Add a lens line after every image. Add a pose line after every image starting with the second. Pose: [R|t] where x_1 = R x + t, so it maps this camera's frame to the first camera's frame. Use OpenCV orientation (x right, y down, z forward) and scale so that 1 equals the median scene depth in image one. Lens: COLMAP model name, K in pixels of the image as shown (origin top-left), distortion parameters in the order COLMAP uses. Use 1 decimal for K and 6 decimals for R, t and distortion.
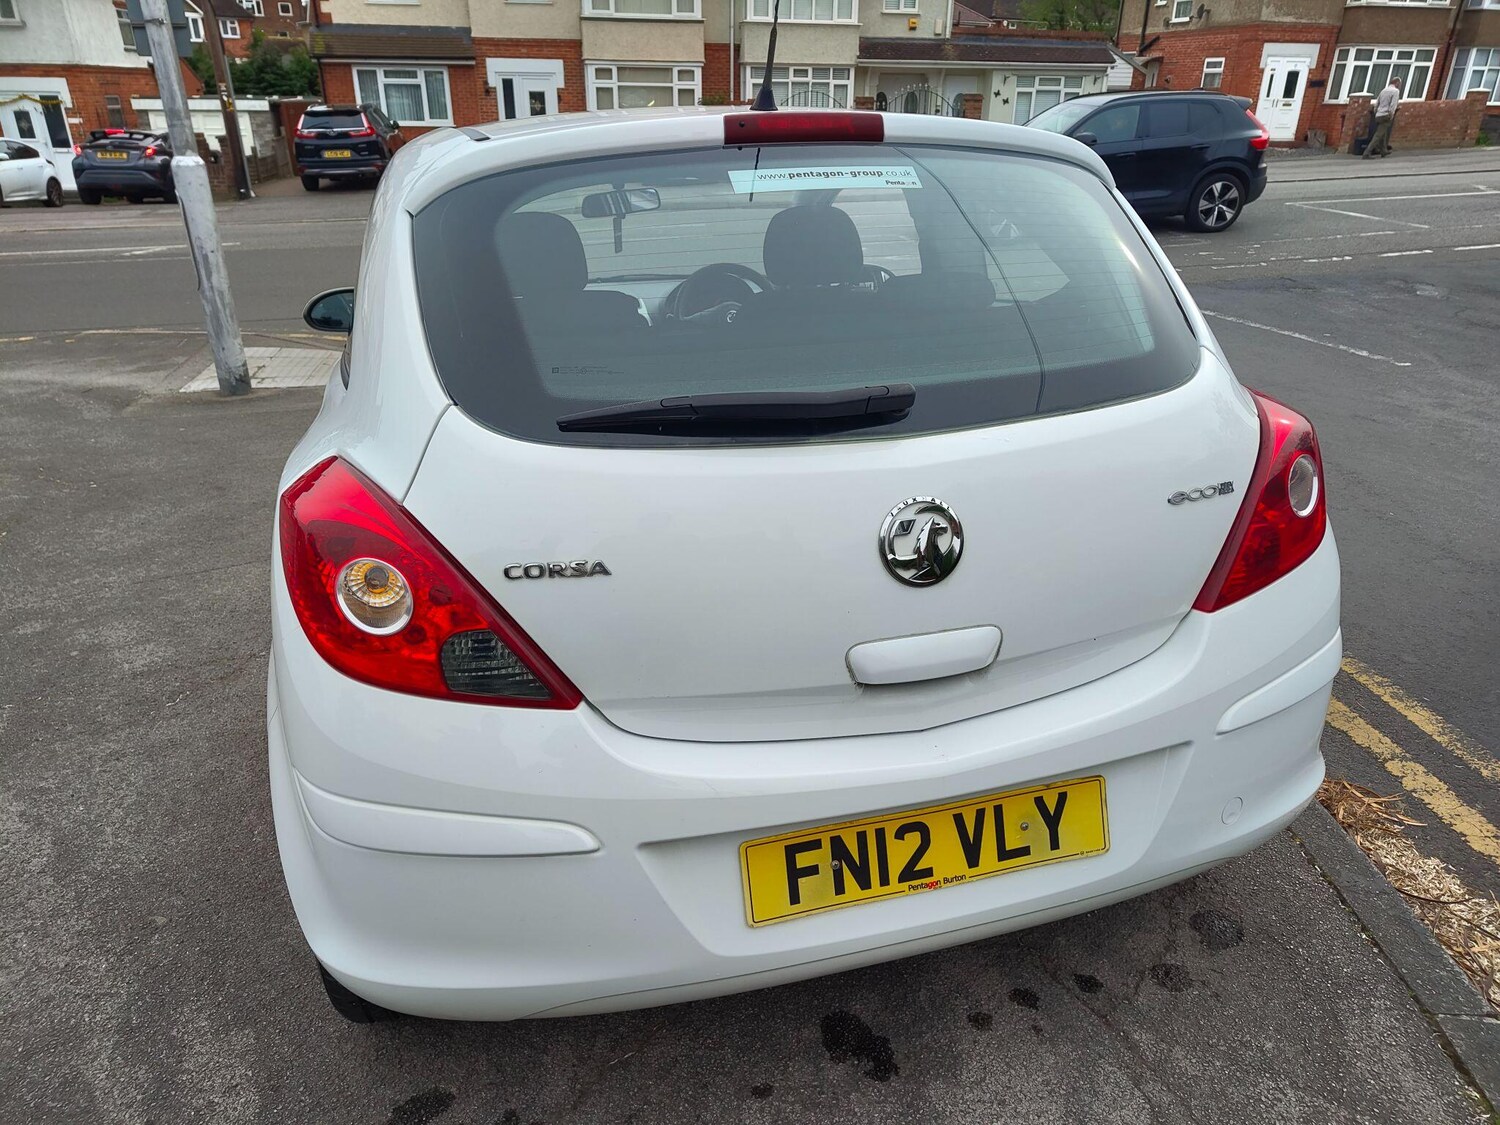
lens RADIAL K [[1032.1, 0, 760.6], [0, 1032.1, 569.6], [0, 0, 1]] dist [0.017446, -0.005791]
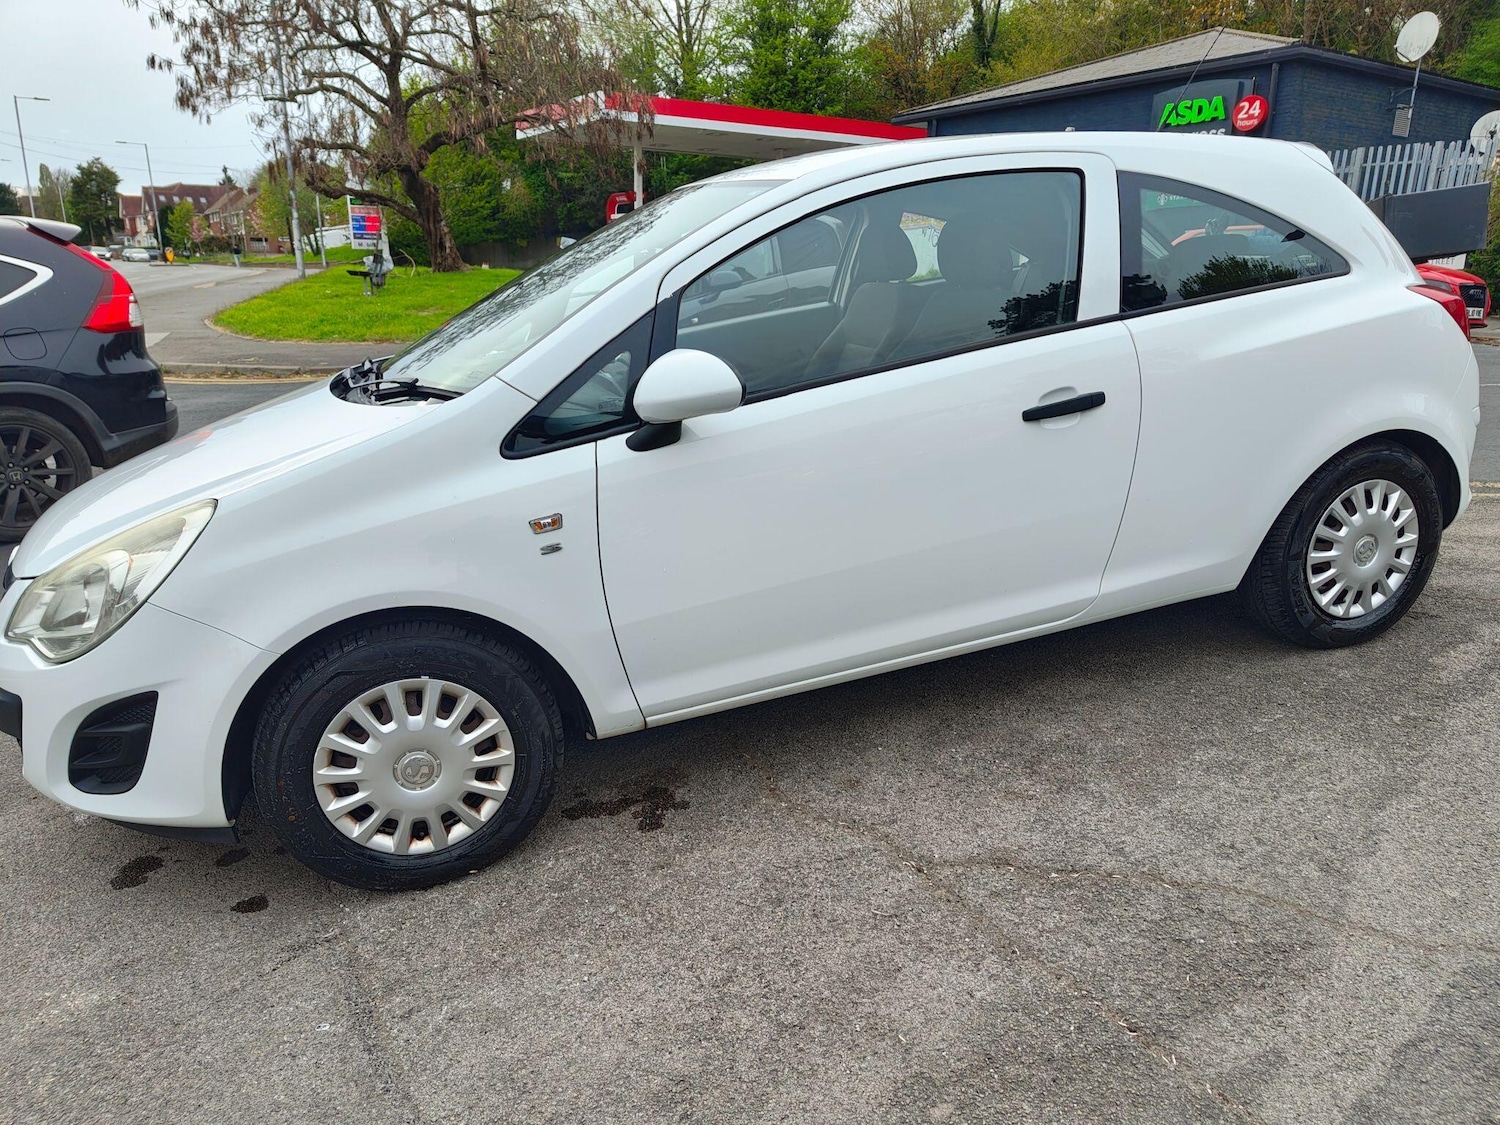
lens RADIAL K [[1055.3, 0, 787.1], [0, 1055.3, 587.3], [0, 0, 1]] dist [0.020184, -0.014005]
pose [[-0.067203, -0.289359, 0.954859, -2.042812], [0.411392, 0.863847, 0.290733, -0.580512], [-0.908978, 0.412359, 0.060987, 1.813850]]
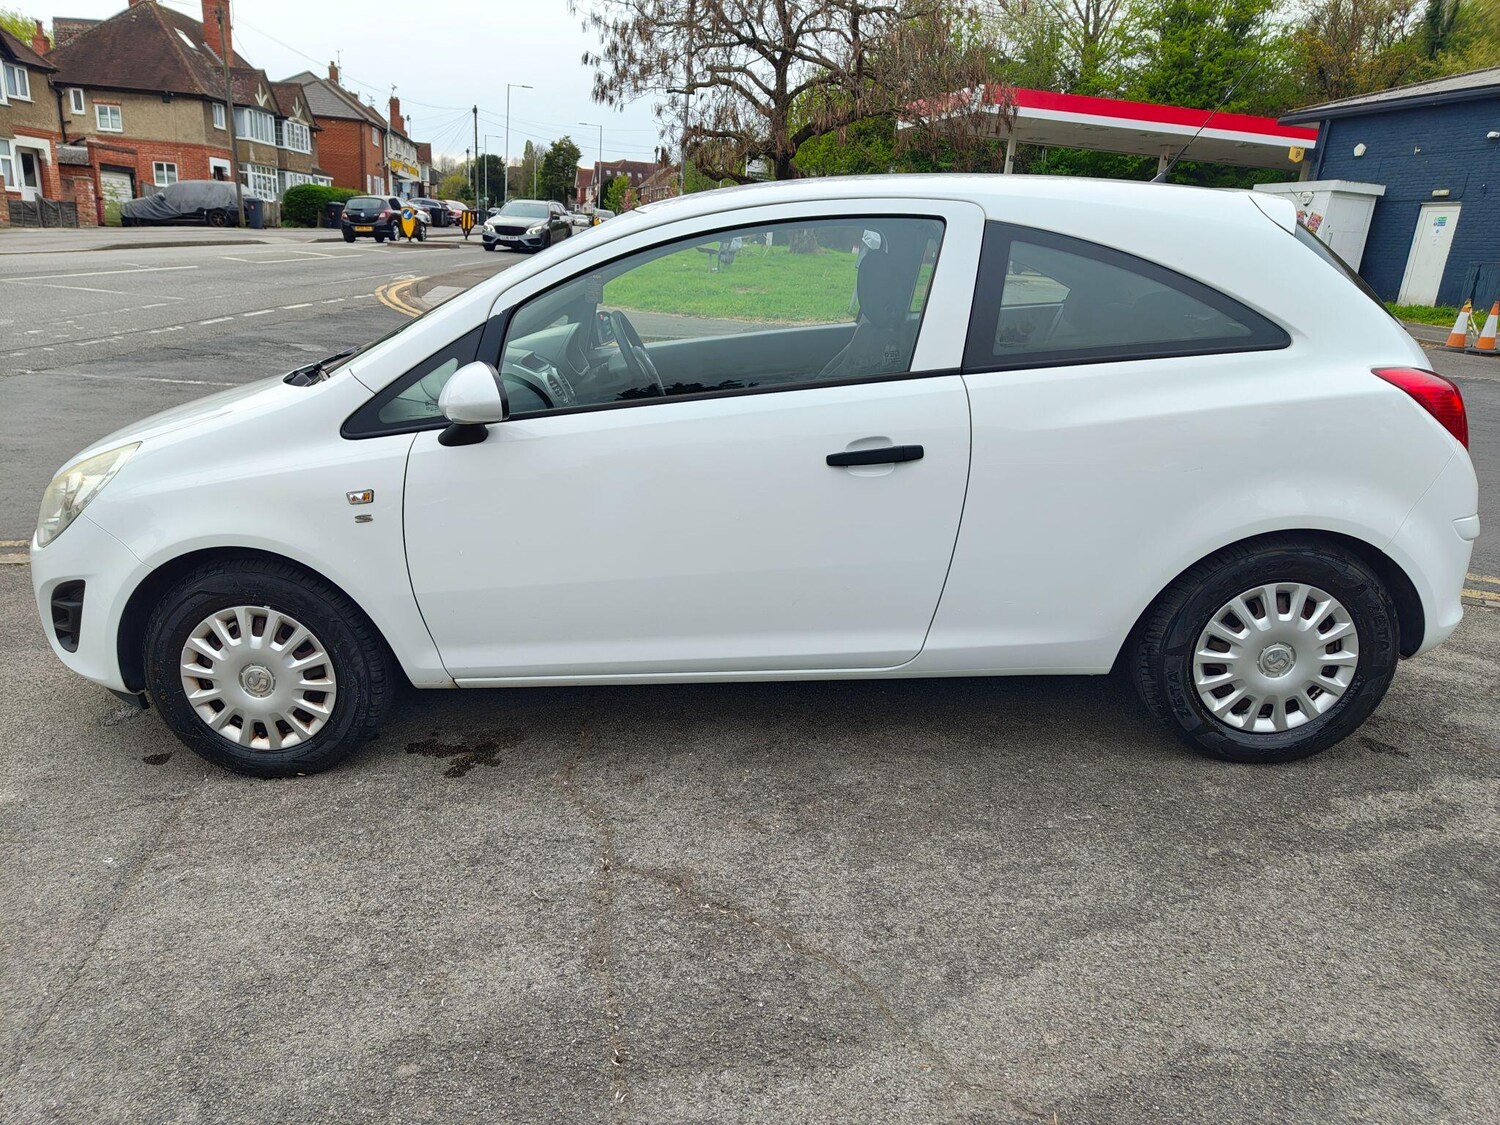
lens RADIAL K [[1032.1, 0, 750.3], [0, 1032.1, 563.4], [0, 0, 1]] dist [0.017446, -0.005791]
pose [[0.302681, -0.266410, 0.915101, -1.990280], [0.335763, 0.928392, 0.159222, -0.360763], [-0.891991, 0.259064, 0.370457, 1.121506]]
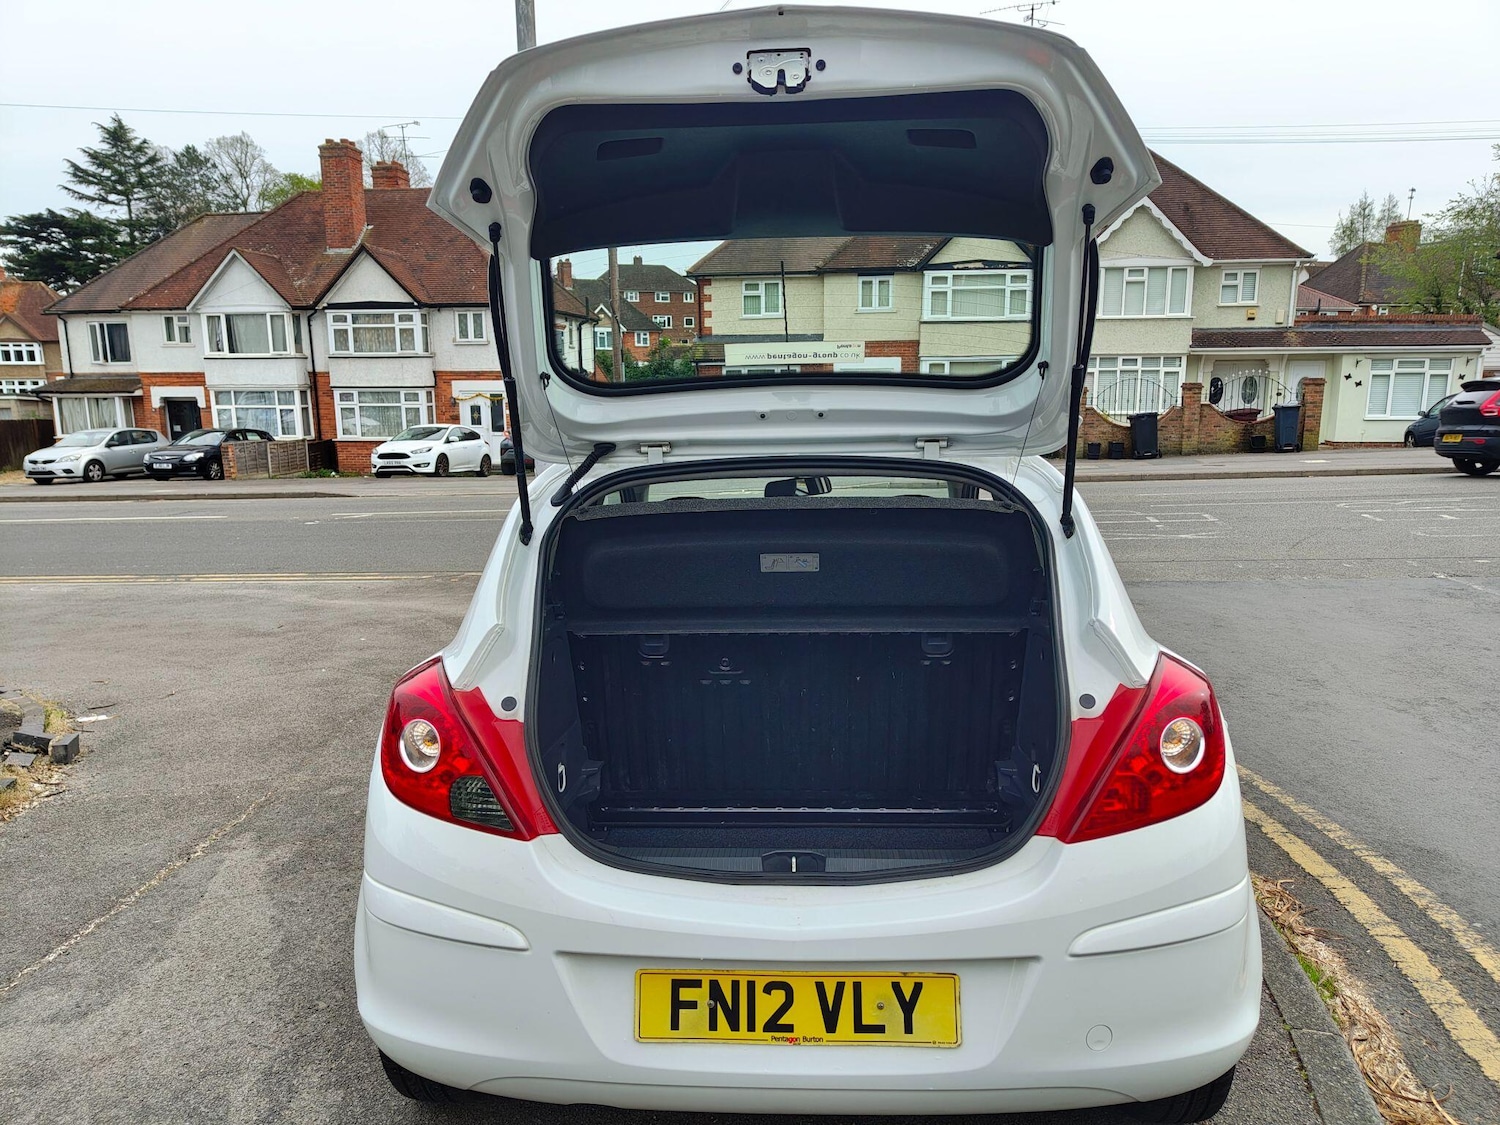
lens RADIAL K [[1032.1, 0, 745.2], [0, 1032.1, 575.6], [0, 0, 1]] dist [0.017446, -0.005791]
pose [[0.944546, 0.045125, -0.325263, 0.389863], [-0.122683, 0.967282, -0.222069, 0.045275], [0.304600, 0.249659, 0.919178, -0.210165]]
